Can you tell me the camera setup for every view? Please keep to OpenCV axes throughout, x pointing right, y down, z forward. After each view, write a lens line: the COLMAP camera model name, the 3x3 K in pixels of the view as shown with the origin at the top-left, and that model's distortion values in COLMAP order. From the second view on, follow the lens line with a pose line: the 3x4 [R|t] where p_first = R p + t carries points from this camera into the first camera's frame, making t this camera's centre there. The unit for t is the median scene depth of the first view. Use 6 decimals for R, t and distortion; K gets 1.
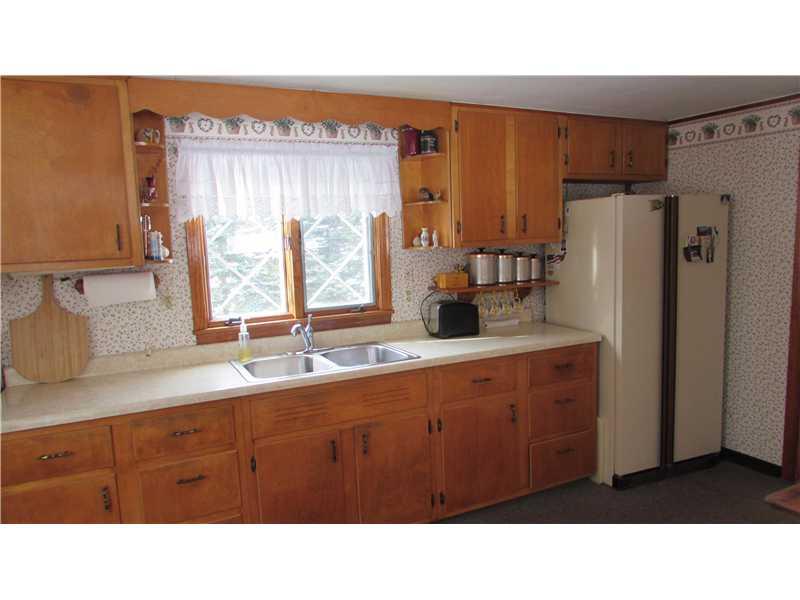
lens RADIAL K [[565.9, 0, 402.3], [0, 565.9, 302.1], [0, 0, 1]] dist [-0.038829, 0.010934]
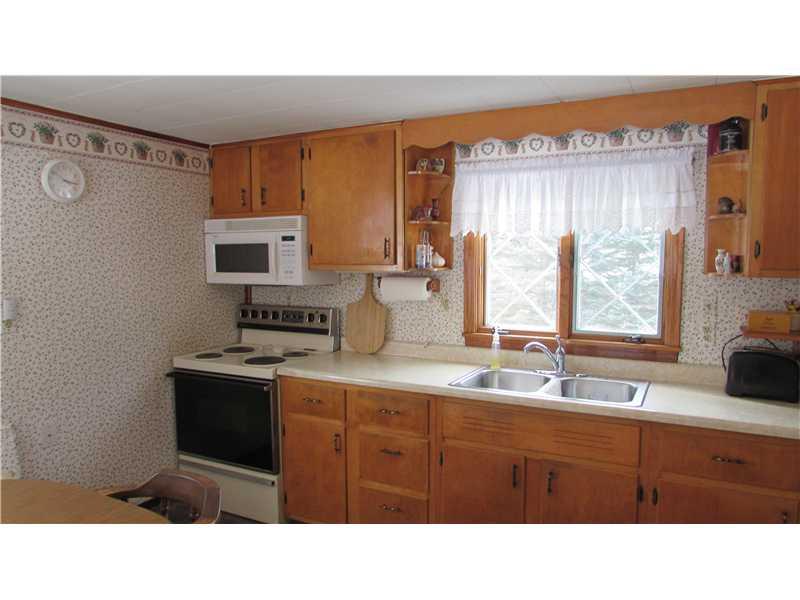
lens RADIAL K [[565.9, 0, 405.3], [0, 565.9, 300.7], [0, 0, 1]] dist [-0.038829, 0.010934]
pose [[0.586145, 0.105123, -0.803357, 0.432808], [-0.120627, 0.991819, 0.041773, -0.043055], [0.801176, 0.072422, 0.594031, 0.216512]]
